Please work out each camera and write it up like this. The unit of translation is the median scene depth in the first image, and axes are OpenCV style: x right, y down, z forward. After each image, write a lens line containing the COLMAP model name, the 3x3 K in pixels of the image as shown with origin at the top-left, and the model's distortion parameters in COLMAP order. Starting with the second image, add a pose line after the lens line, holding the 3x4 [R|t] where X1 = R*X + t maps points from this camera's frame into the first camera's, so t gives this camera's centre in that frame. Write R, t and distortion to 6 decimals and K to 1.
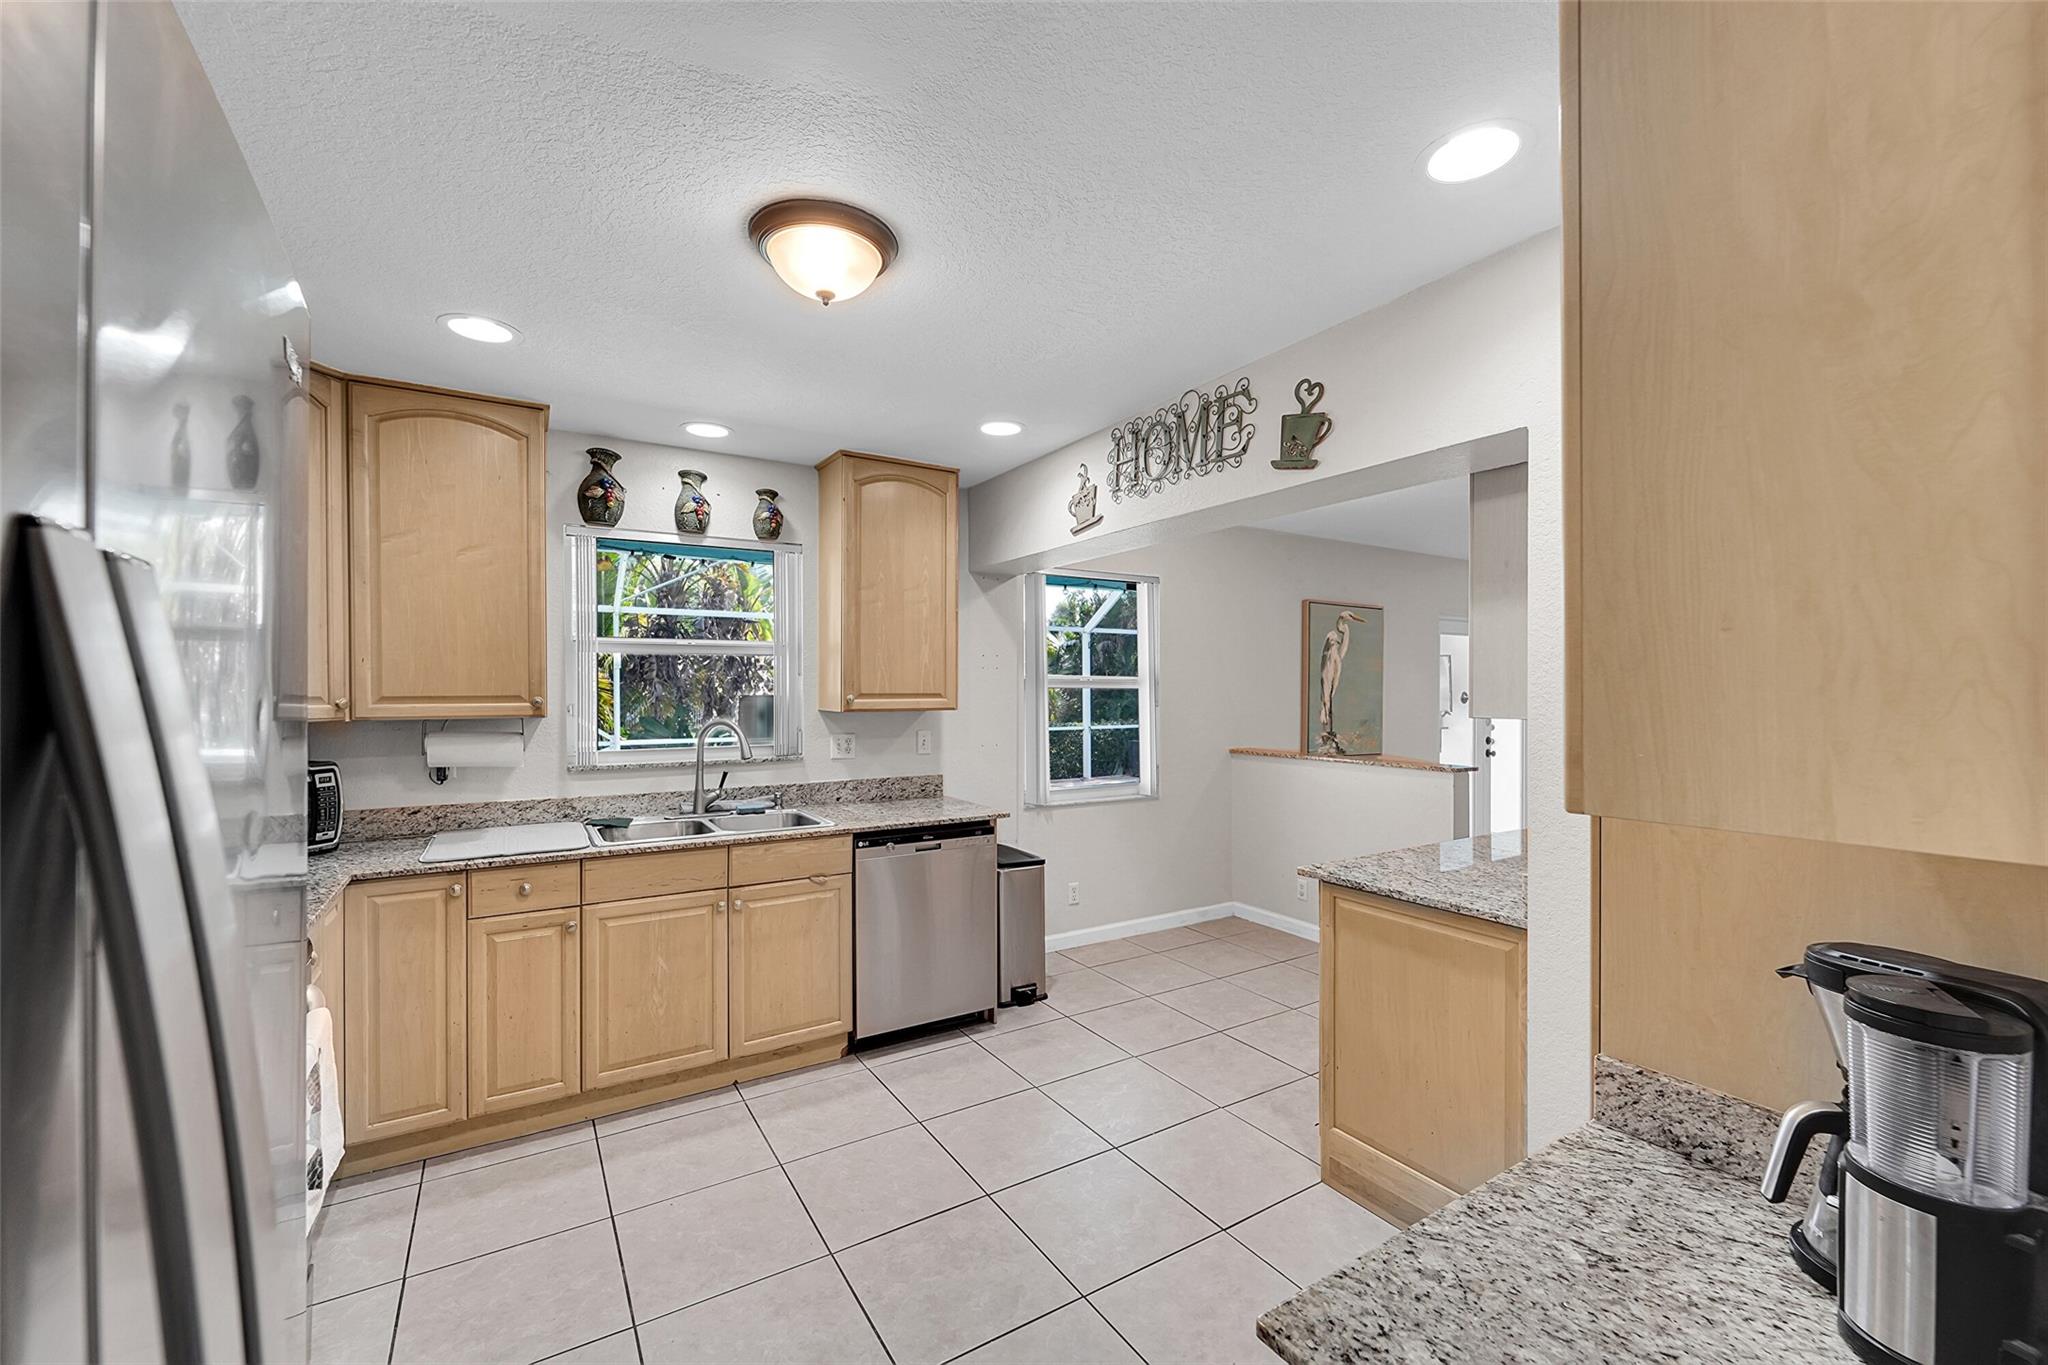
lens RADIAL K [[822.8, 0, 1017.3], [0, 822.8, 690.9], [0, 0, 1]] dist [0.000455, 0.000177]
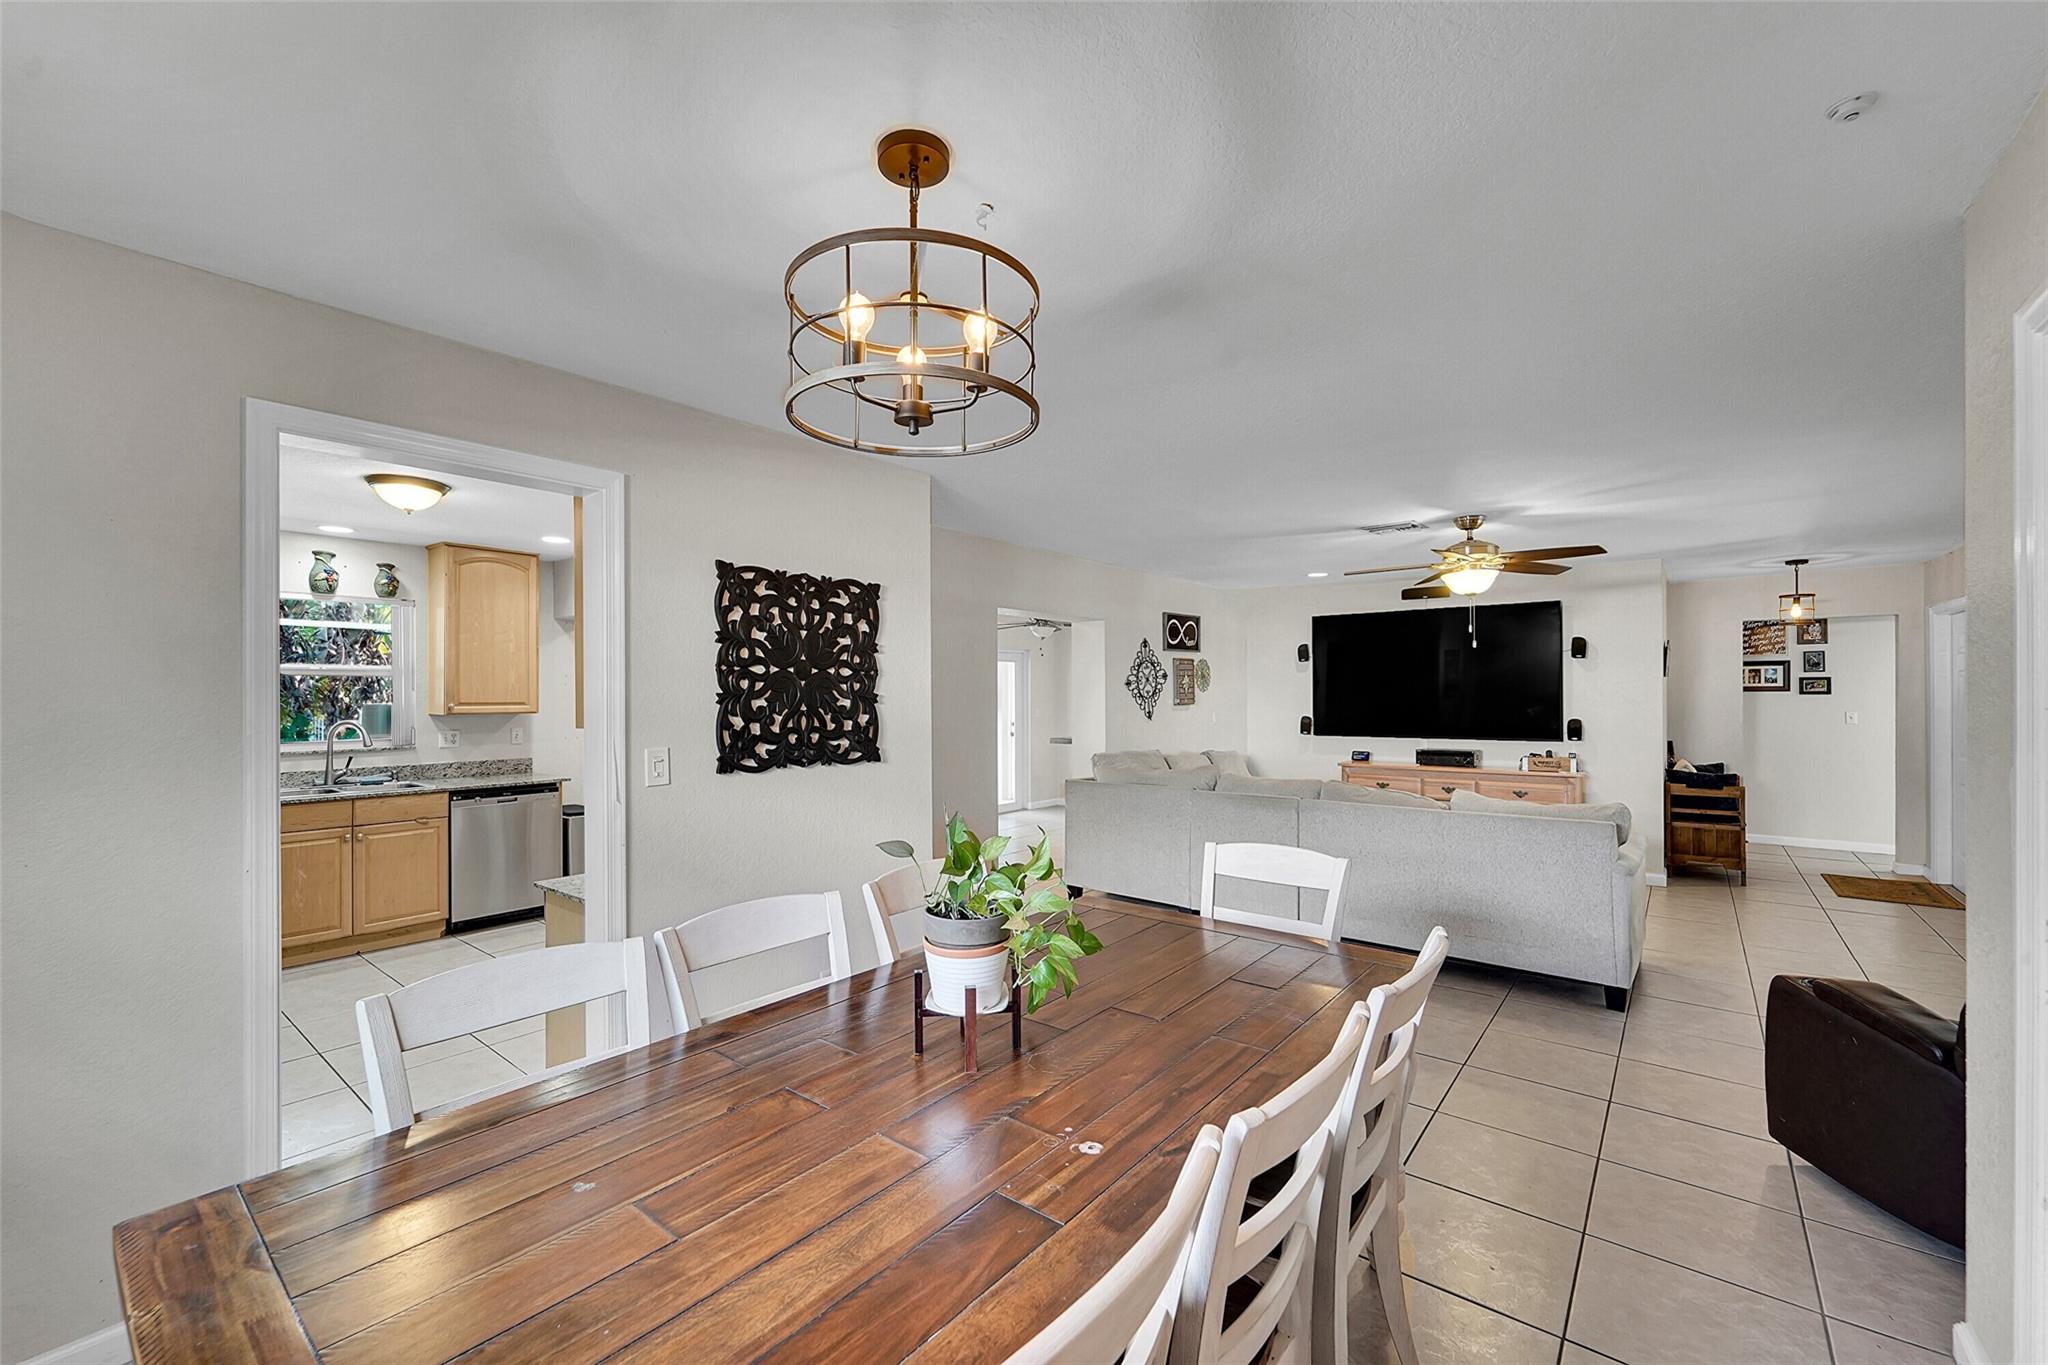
lens RADIAL K [[822.8, 0, 1017.3], [0, 822.8, 690.9], [0, 0, 1]] dist [0.000455, 0.000177]
pose [[0.943641, -0.002158, 0.330964, 0.269116], [0.004820, 0.999962, -0.007222, -0.002598], [-0.330936, 0.008410, 0.943616, -0.746264]]
